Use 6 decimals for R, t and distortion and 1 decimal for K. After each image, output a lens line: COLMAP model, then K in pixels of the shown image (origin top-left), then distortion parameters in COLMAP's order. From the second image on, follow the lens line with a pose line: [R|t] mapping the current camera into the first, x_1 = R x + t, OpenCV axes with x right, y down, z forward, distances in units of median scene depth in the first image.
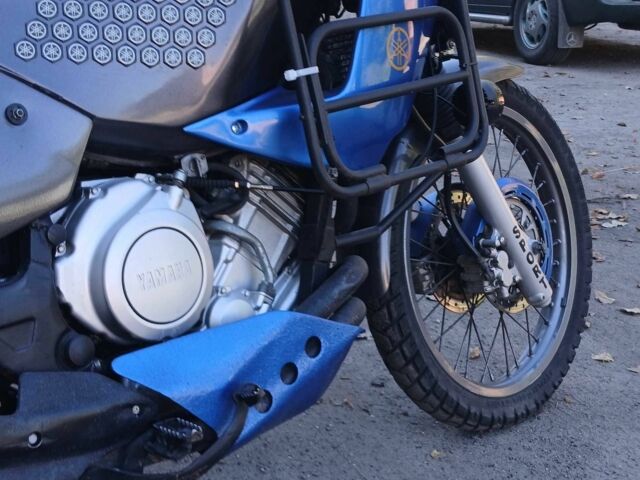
lens RADIAL K [[1053.2, 0, 320.0], [0, 1053.2, 240.0], [0, 0, 1]] dist [0.157168, -0.103143]
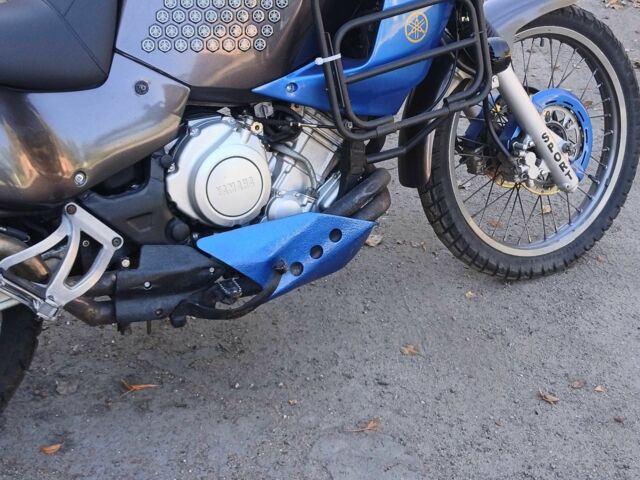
lens RADIAL K [[1053.2, 0, 320.0], [0, 1053.2, 240.0], [0, 0, 1]] dist [0.157168, -0.103143]
pose [[0.964268, 0.103226, -0.243990, 0.332544], [-0.042500, 0.969313, 0.242130, -0.250383], [0.261496, -0.223108, 0.939065, -0.414507]]
